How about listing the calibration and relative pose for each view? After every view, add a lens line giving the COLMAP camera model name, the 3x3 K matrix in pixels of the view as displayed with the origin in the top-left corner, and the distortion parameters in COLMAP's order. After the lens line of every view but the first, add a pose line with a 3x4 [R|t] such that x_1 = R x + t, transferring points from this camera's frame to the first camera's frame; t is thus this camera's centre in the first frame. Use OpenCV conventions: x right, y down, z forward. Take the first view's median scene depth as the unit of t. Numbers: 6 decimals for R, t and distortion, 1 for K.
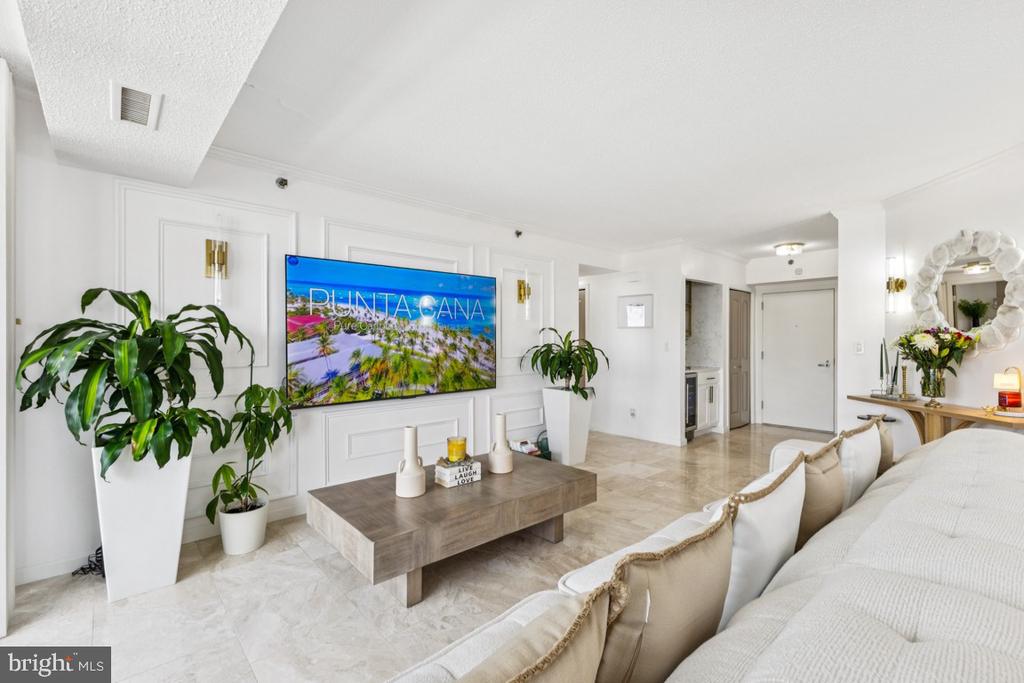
lens RADIAL K [[446.1, 0, 512.0], [0, 446.1, 341.5], [0, 0, 1]] dist [0.000699, 0.000032]
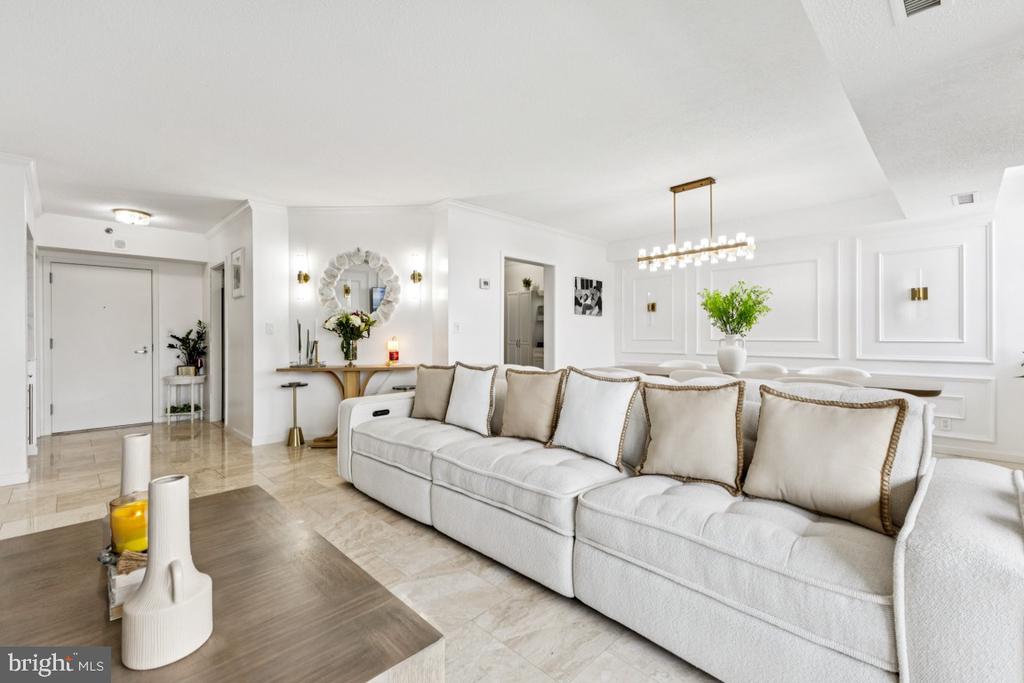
lens RADIAL K [[446.1, 0, 512.0], [0, 446.1, 341.5], [0, 0, 1]] dist [0.000699, 0.000032]
pose [[-0.057376, -0.008385, 0.998317, -0.466608], [0.005143, 0.999949, 0.008695, 0.049779], [-0.998339, 0.005633, -0.057330, 0.517499]]
